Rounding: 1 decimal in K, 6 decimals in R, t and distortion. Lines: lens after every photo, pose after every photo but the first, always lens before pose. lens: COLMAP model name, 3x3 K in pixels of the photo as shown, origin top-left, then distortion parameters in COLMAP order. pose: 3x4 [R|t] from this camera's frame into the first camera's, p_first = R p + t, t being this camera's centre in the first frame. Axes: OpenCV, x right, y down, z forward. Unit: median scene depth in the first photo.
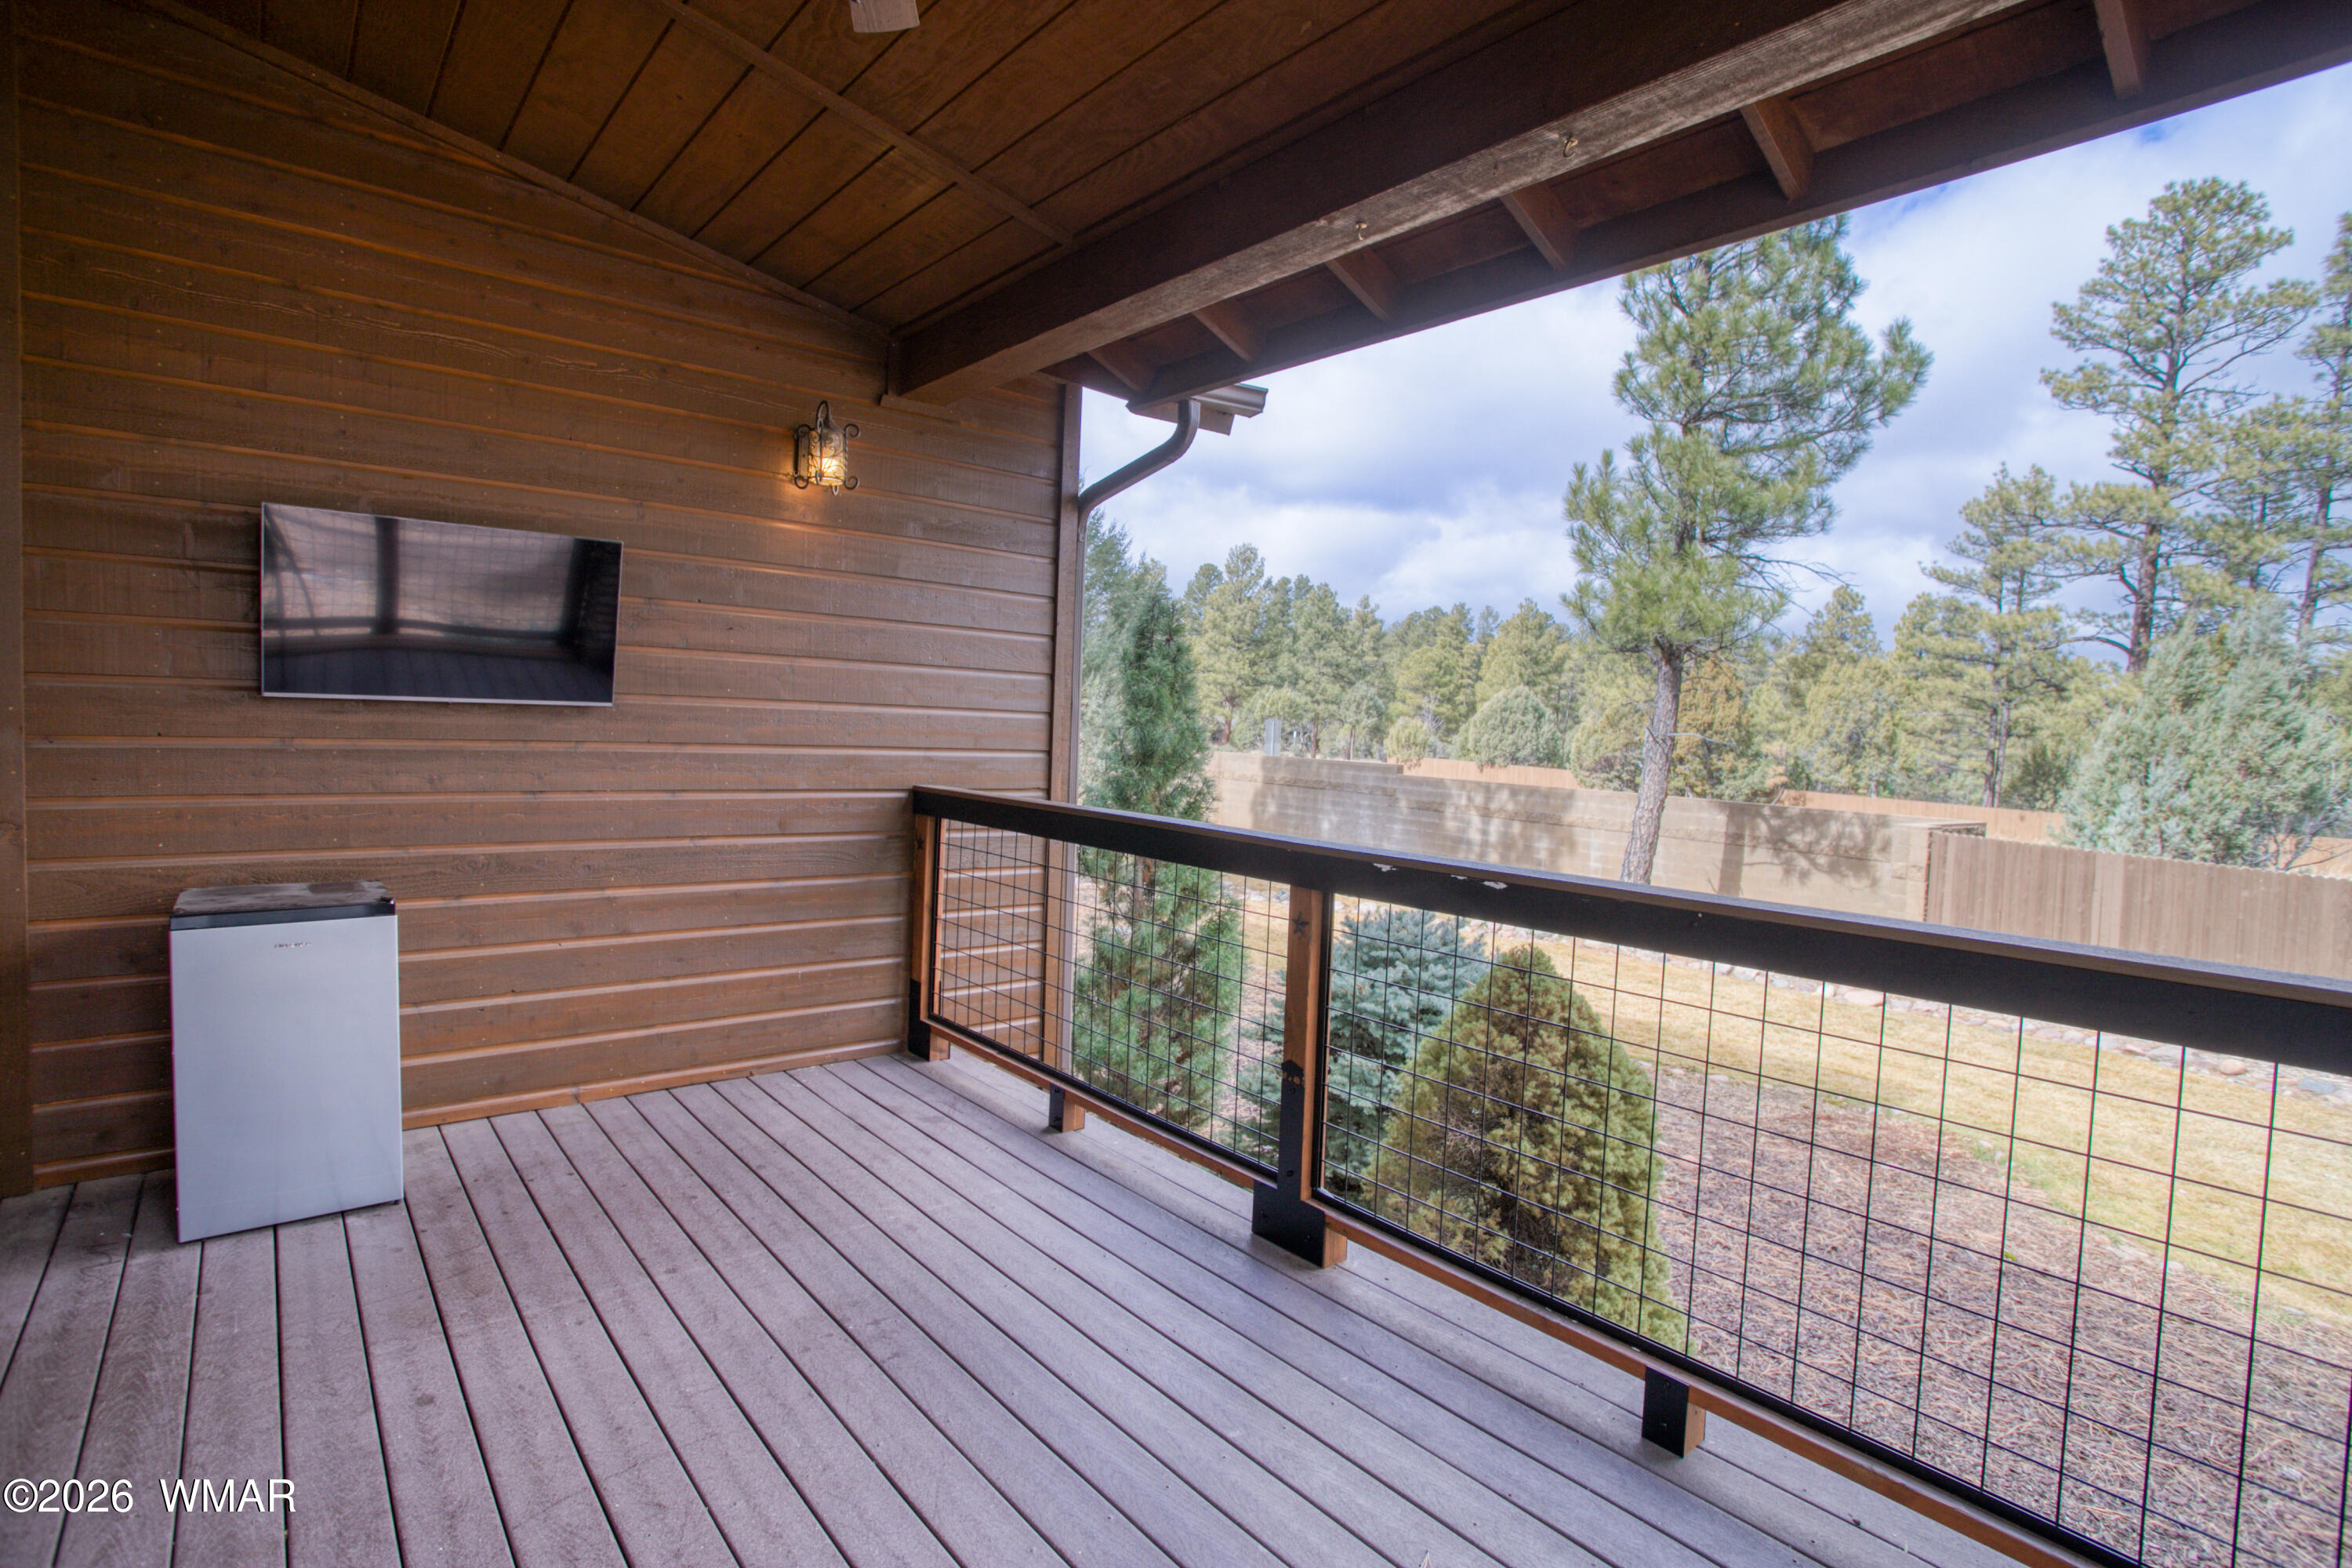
lens RADIAL K [[1134.9, 0, 1176.0], [0, 1134.9, 784.0], [0, 0, 1]] dist [-0.028141, 0.000453]
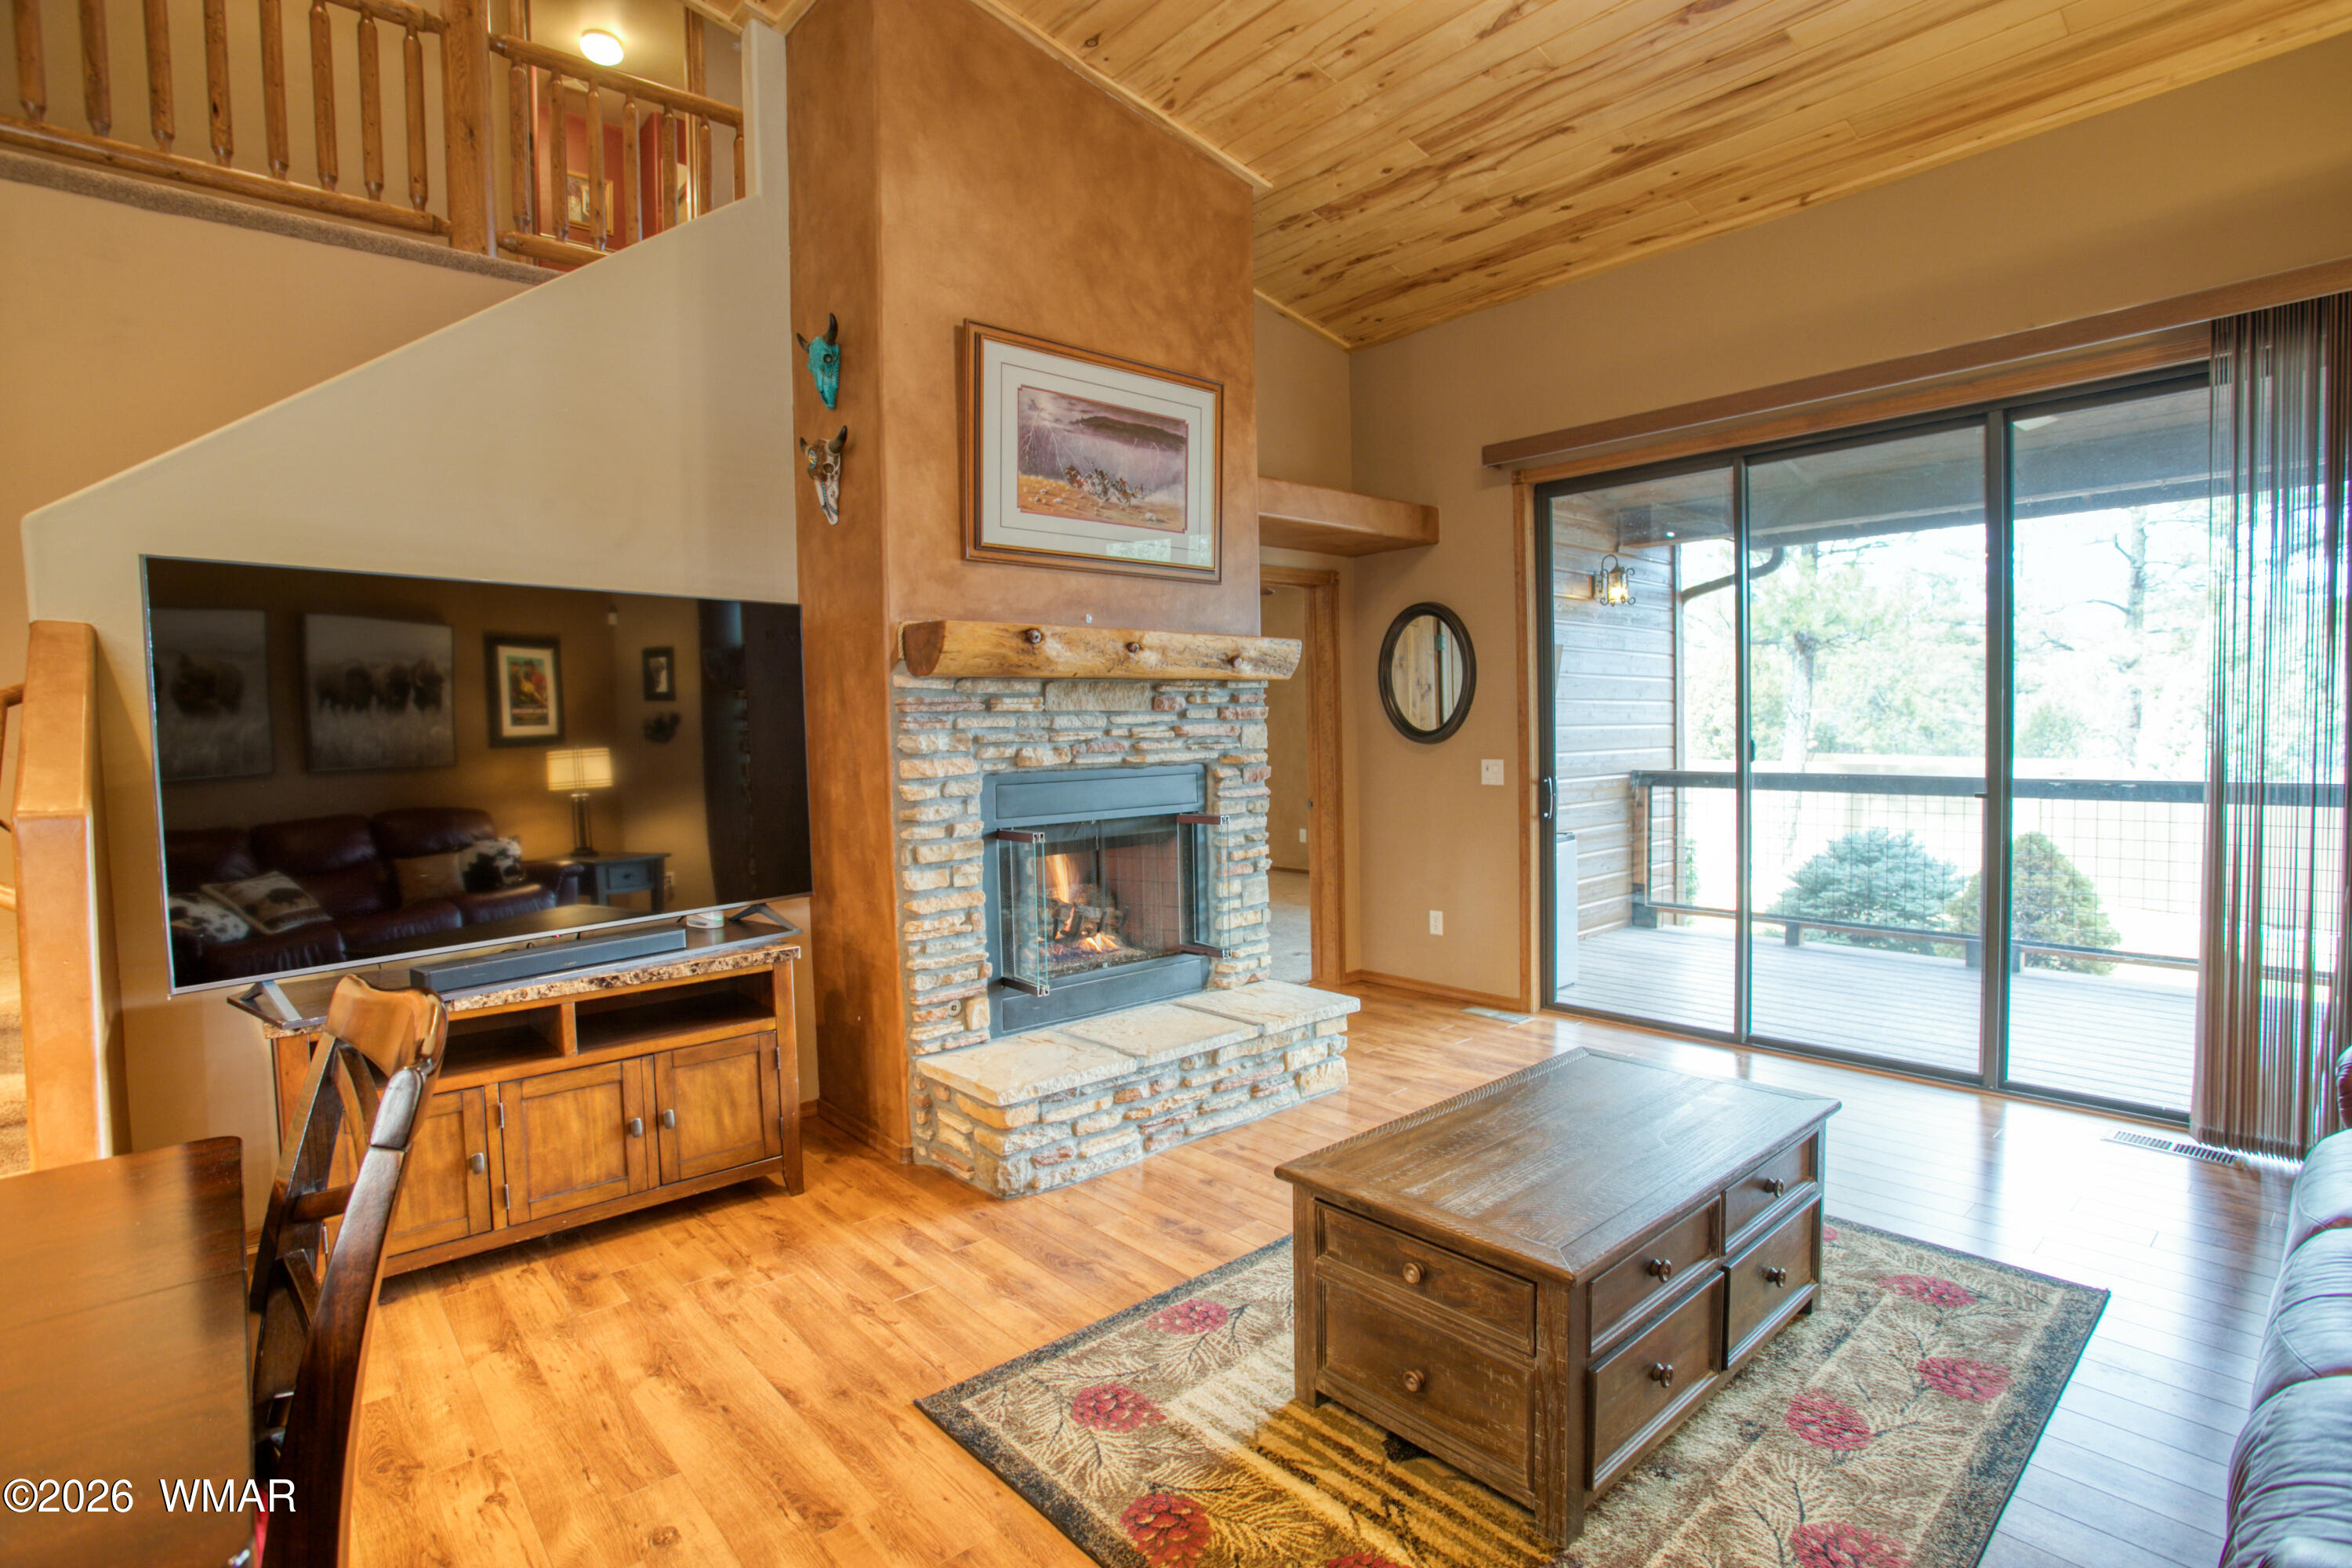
lens RADIAL K [[1134.9, 0, 1176.0], [0, 1134.9, 784.0], [0, 0, 1]] dist [-0.028141, 0.000453]
pose [[0.998126, -0.057511, 0.020923, -0.101050], [0.057504, 0.998345, 0.000965, -0.001974], [-0.020944, 0.000240, 0.999781, -0.074648]]
